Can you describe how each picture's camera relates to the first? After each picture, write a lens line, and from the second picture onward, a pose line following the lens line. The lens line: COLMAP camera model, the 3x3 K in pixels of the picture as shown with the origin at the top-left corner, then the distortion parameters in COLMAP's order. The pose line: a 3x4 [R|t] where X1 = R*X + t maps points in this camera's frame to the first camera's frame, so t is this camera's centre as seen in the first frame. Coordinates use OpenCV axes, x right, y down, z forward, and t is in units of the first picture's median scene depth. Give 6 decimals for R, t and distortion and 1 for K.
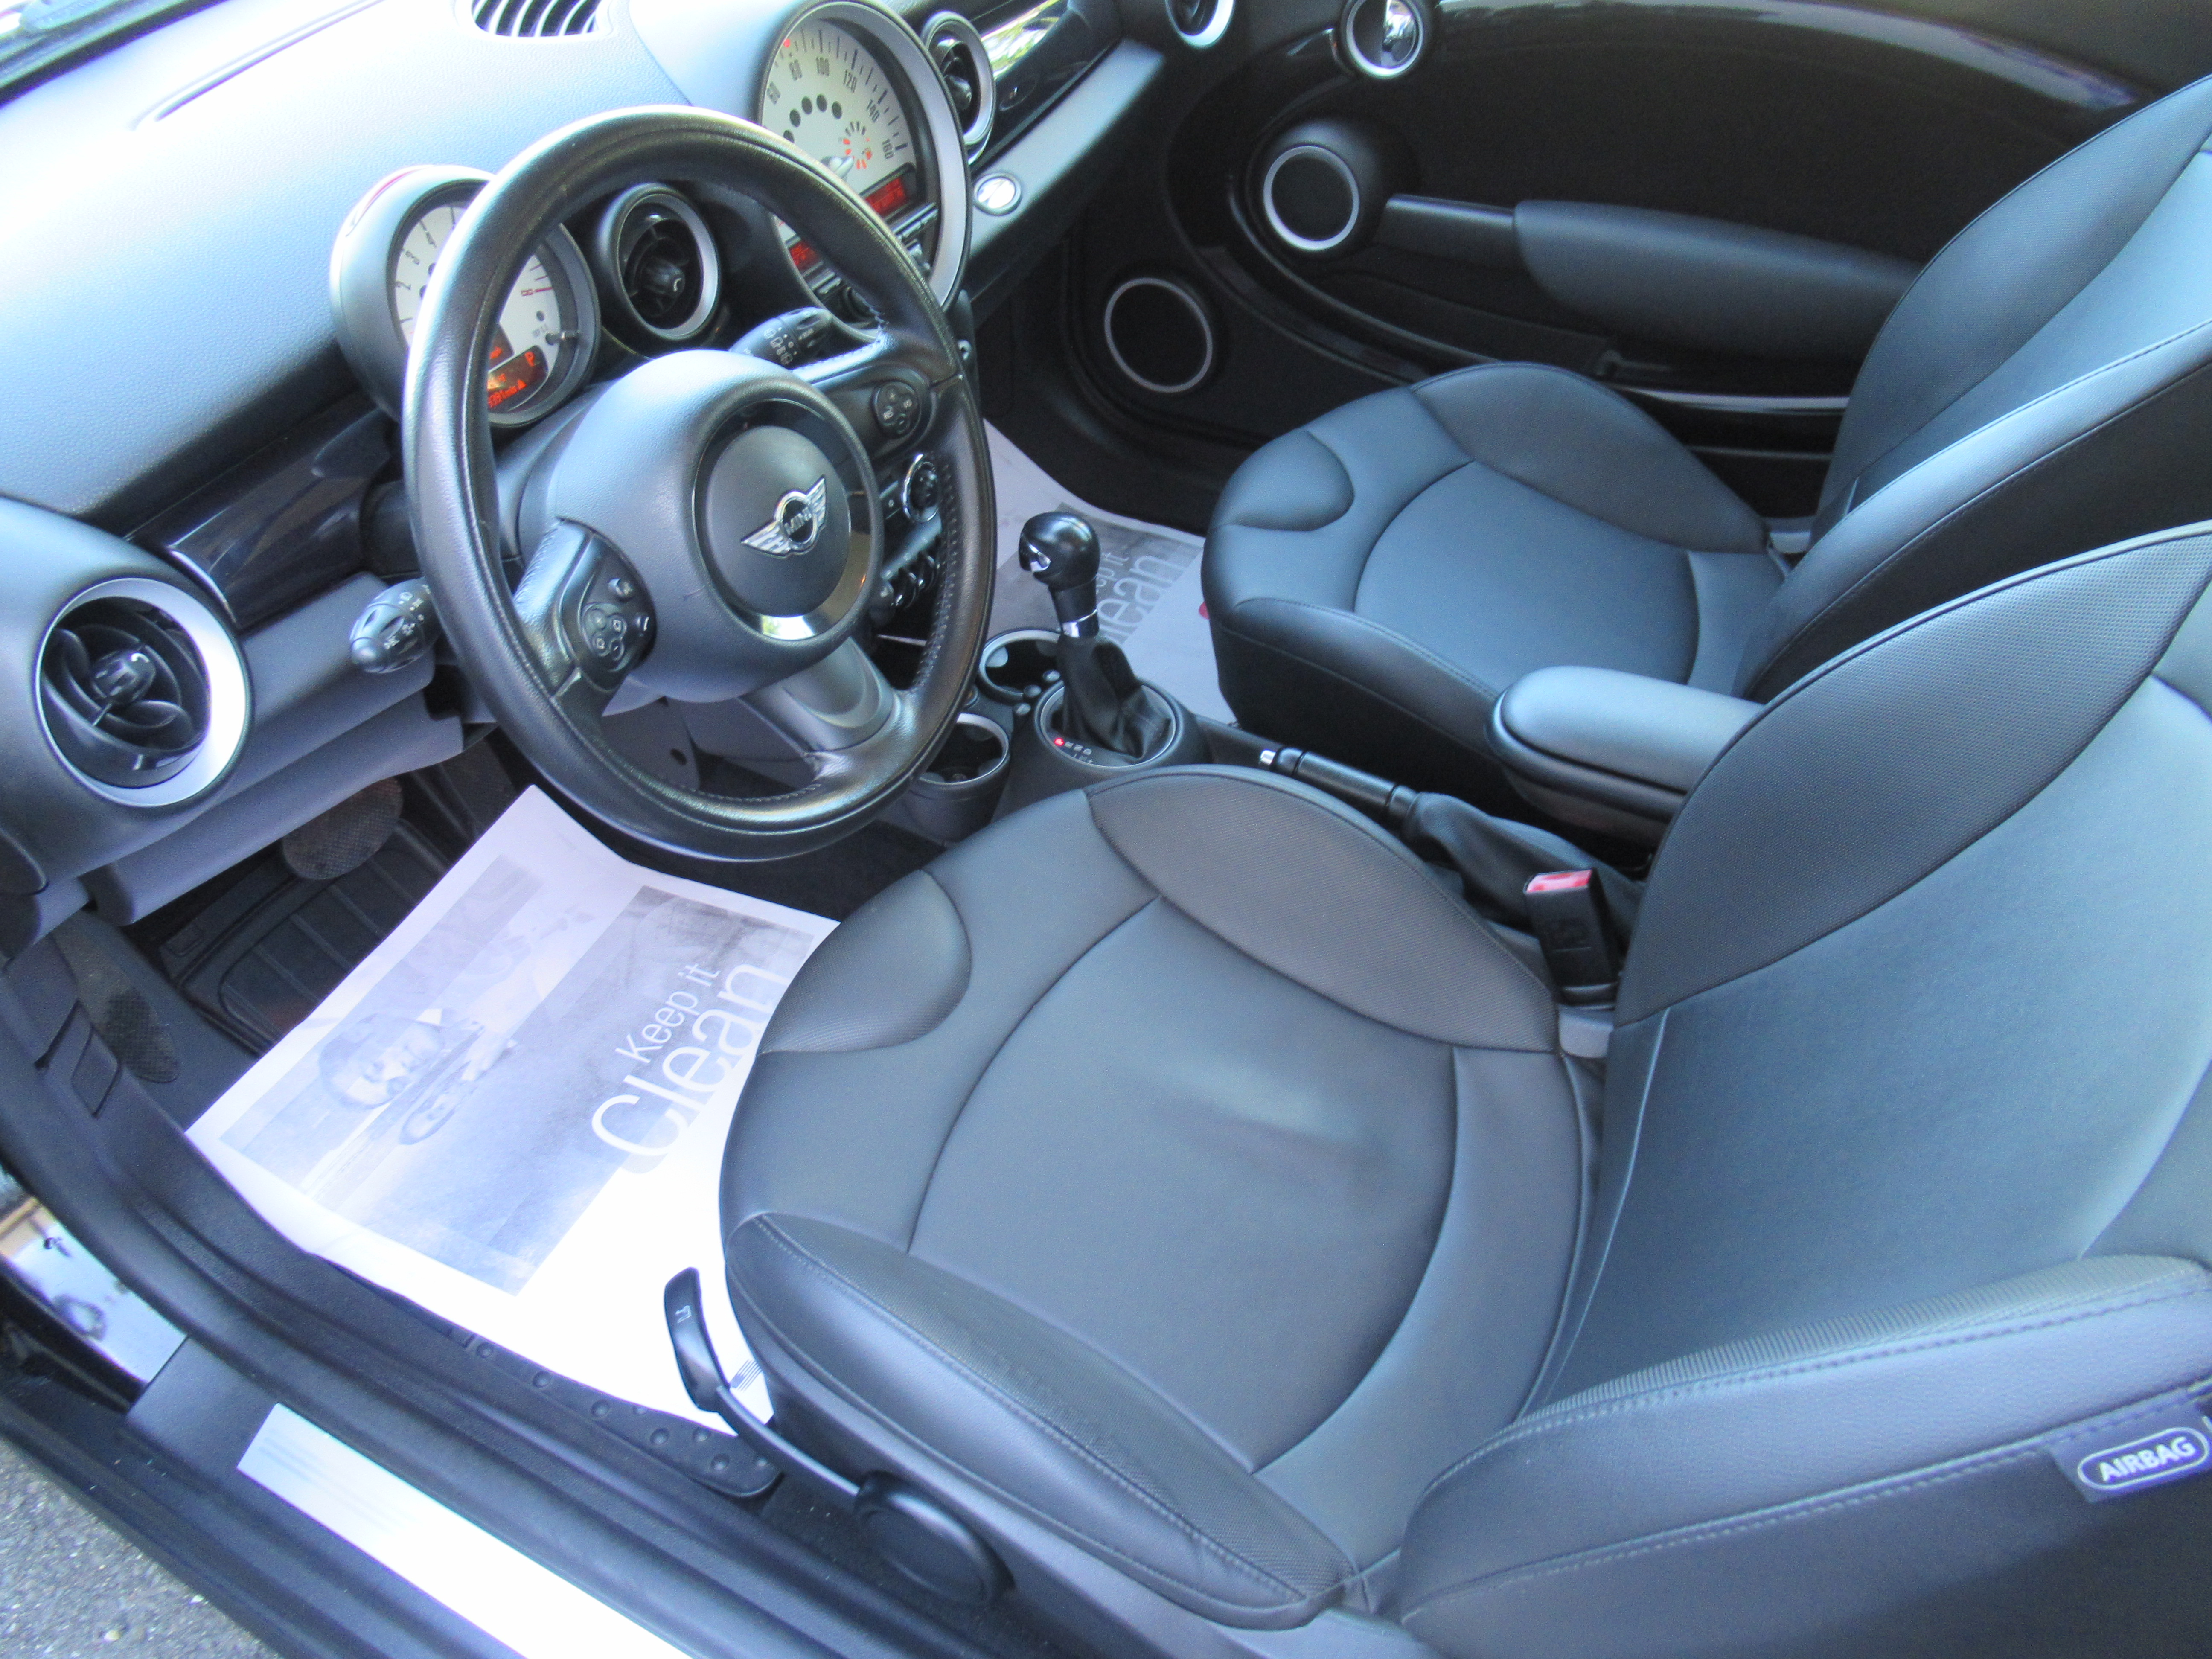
lens RADIAL K [[1614.3, 0, 1106.4], [0, 1614.3, 838.7], [0, 0, 1]] dist [-0.021835, 0.004255]
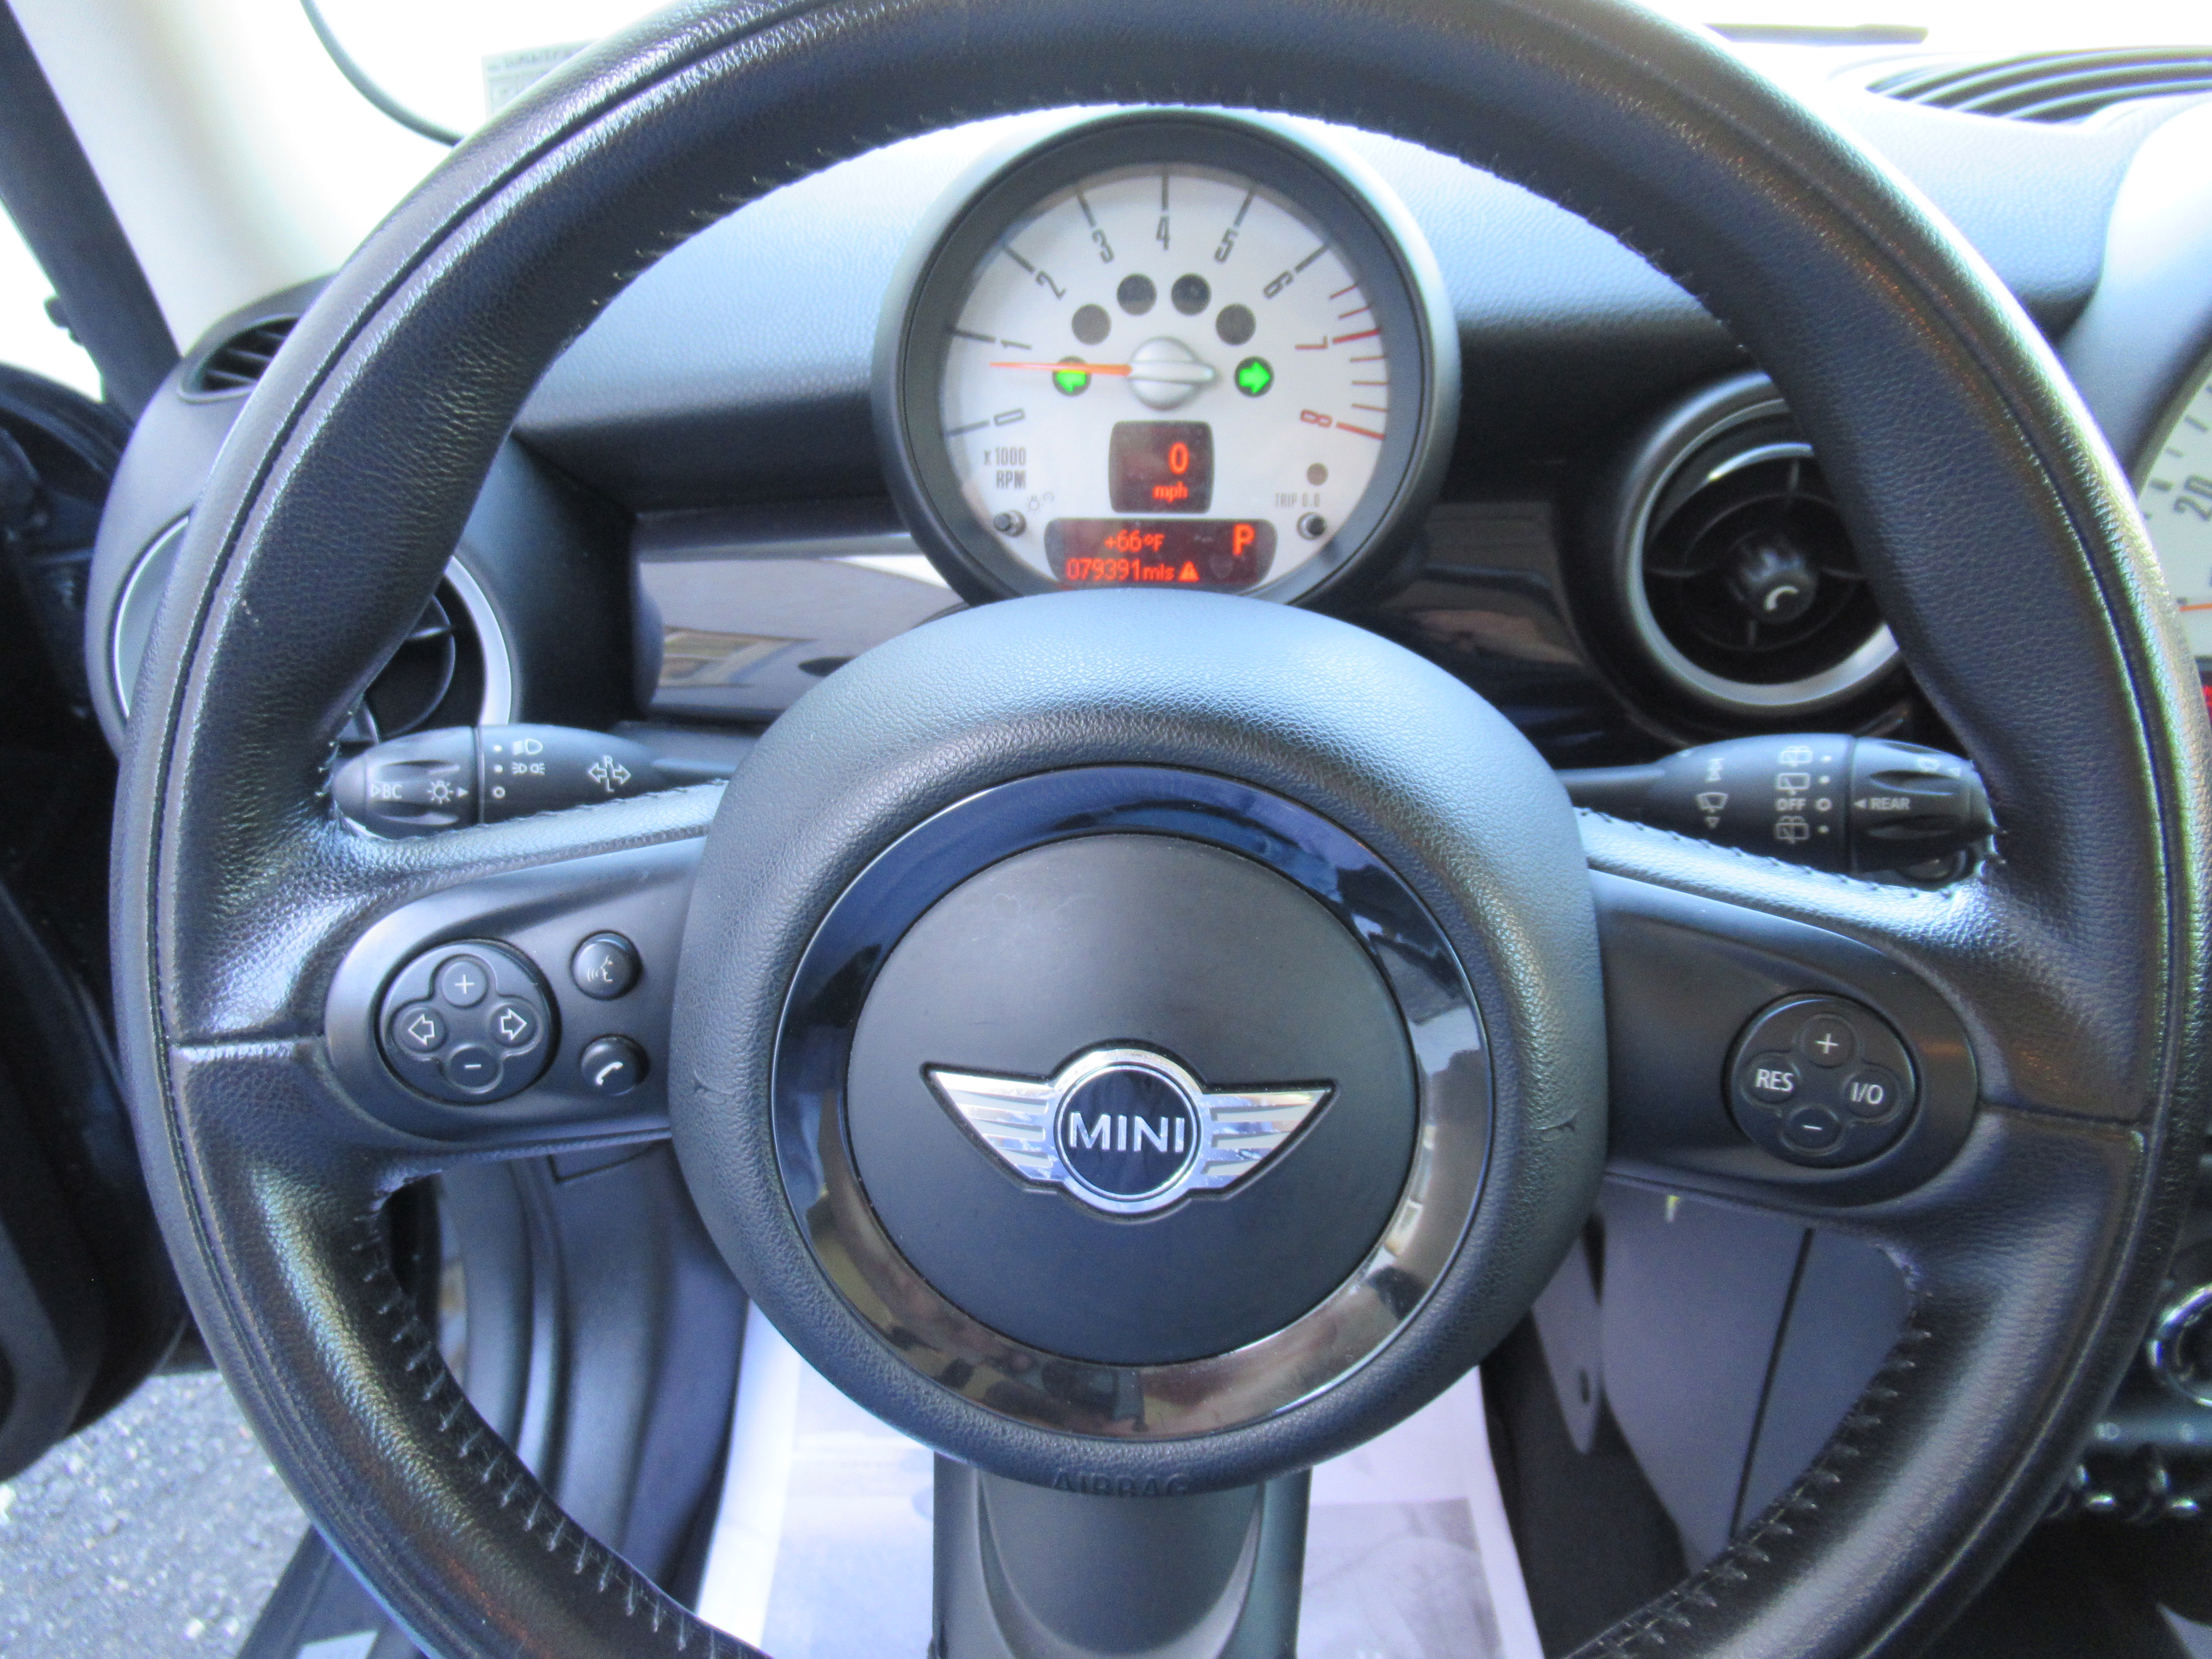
lens RADIAL K [[1614.3, 0, 1109.1], [0, 1614.3, 836.3], [0, 0, 1]] dist [-0.021835, 0.004255]
pose [[0.427039, 0.461031, -0.777874, 0.028434], [-0.627710, 0.770352, 0.111972, -0.246868], [0.650860, 0.440463, 0.618364, 0.685474]]
